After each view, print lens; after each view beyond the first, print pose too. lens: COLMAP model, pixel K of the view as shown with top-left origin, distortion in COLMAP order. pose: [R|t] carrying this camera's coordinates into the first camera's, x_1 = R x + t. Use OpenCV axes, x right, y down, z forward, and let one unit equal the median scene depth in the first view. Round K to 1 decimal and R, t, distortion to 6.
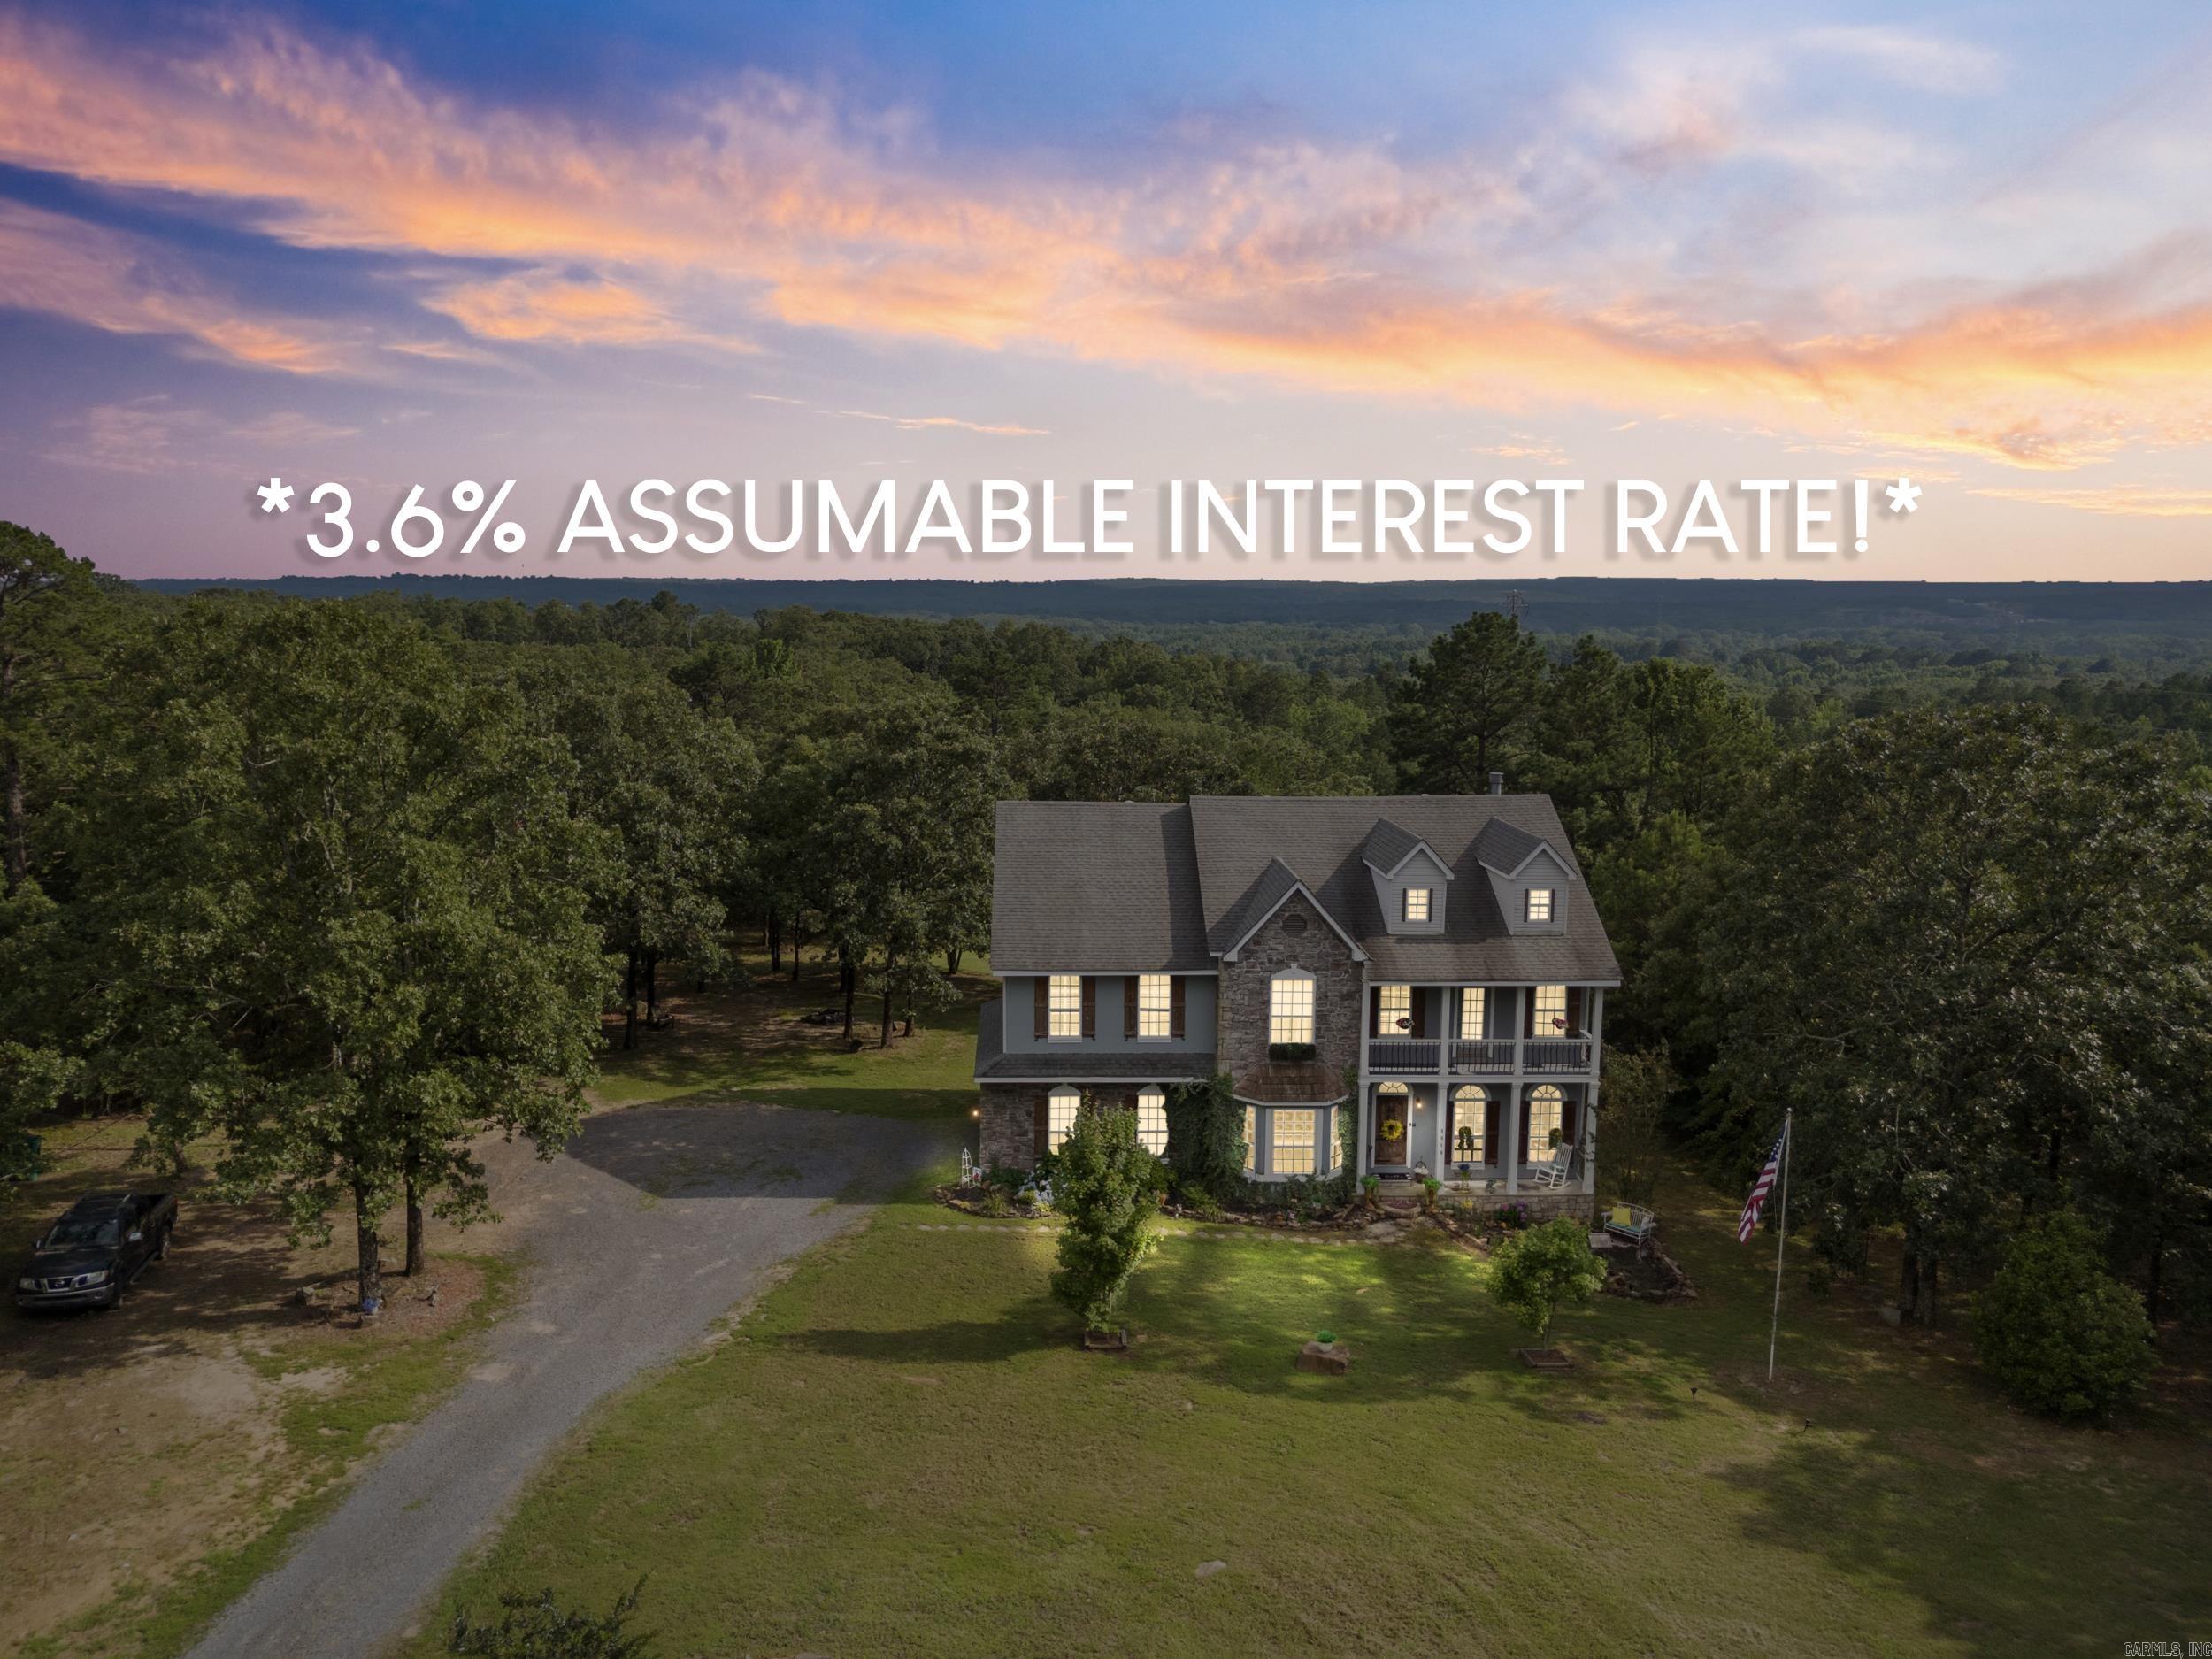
lens RADIAL K [[1638.1, 0, 1106.0], [0, 1638.1, 829.5], [0, 0, 1]] dist [0.050377, -0.007867]
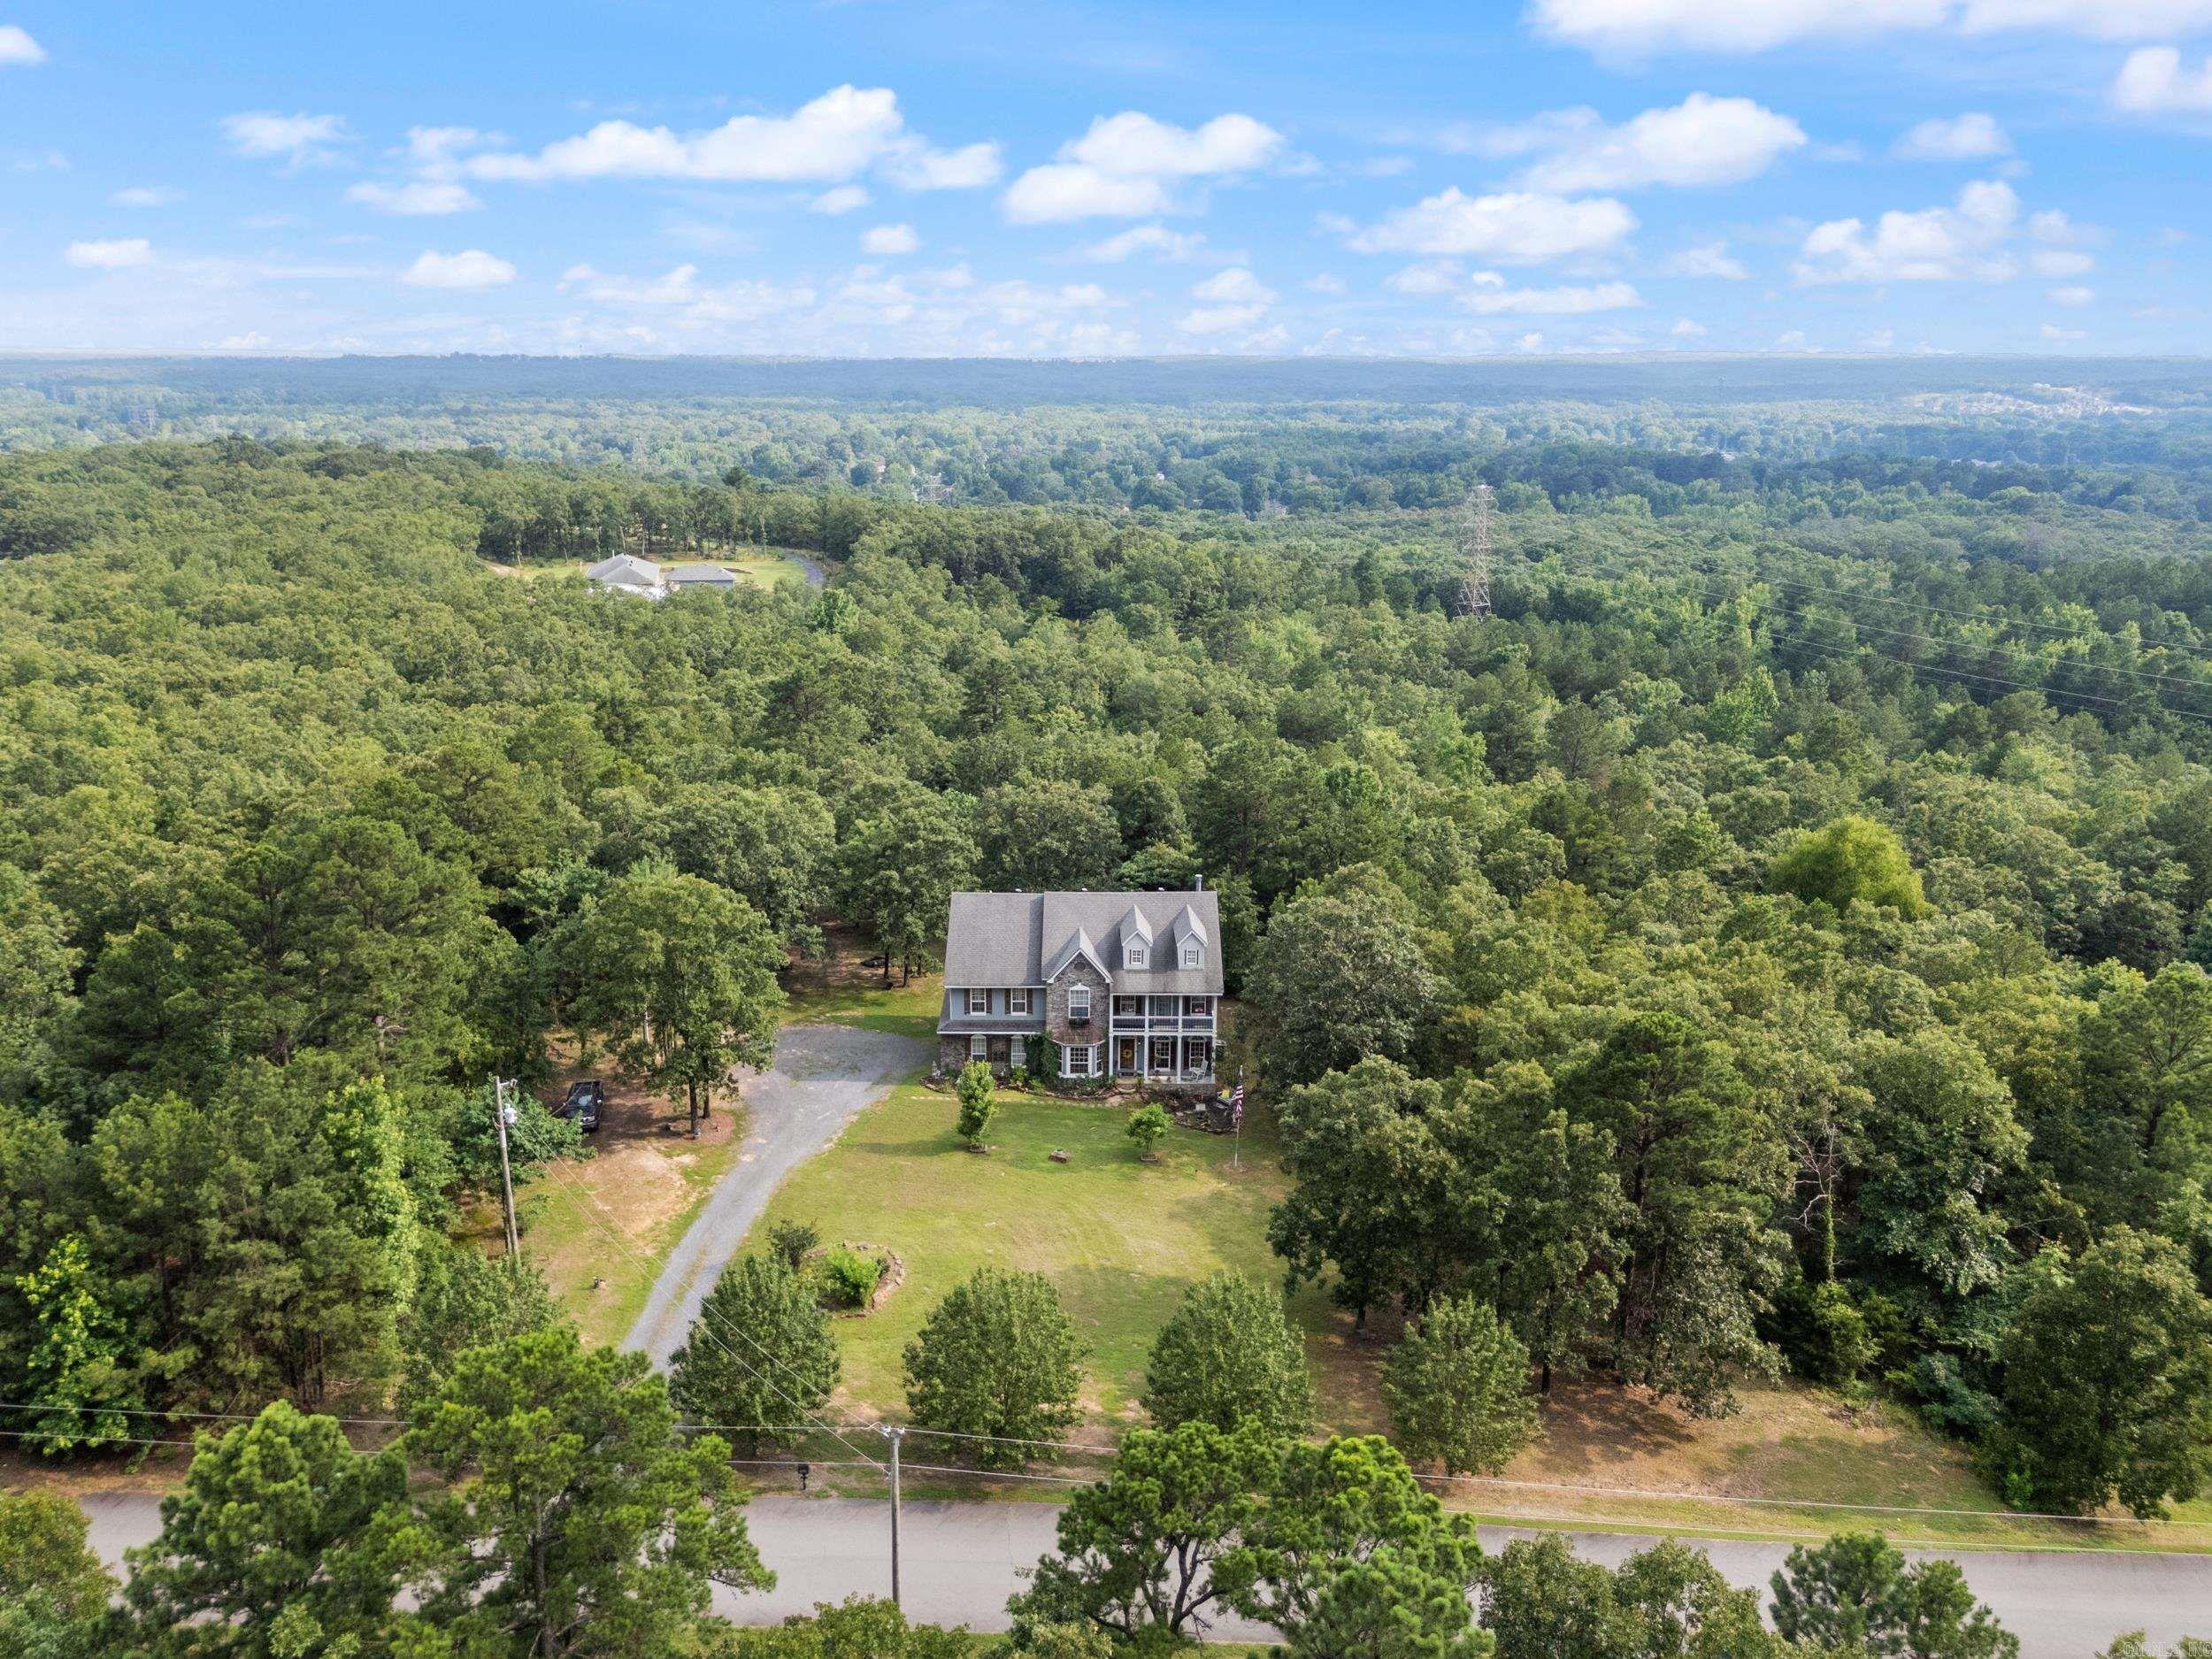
lens RADIAL K [[1638.1, 0, 1106.0], [0, 1638.1, 829.5], [0, 0, 1]] dist [0.050377, -0.007867]
pose [[0.999277, 0.007372, -0.037303, 0.232317], [-0.002303, 0.990959, 0.134142, -0.423260], [0.037955, -0.133959, 0.990260, -1.172599]]
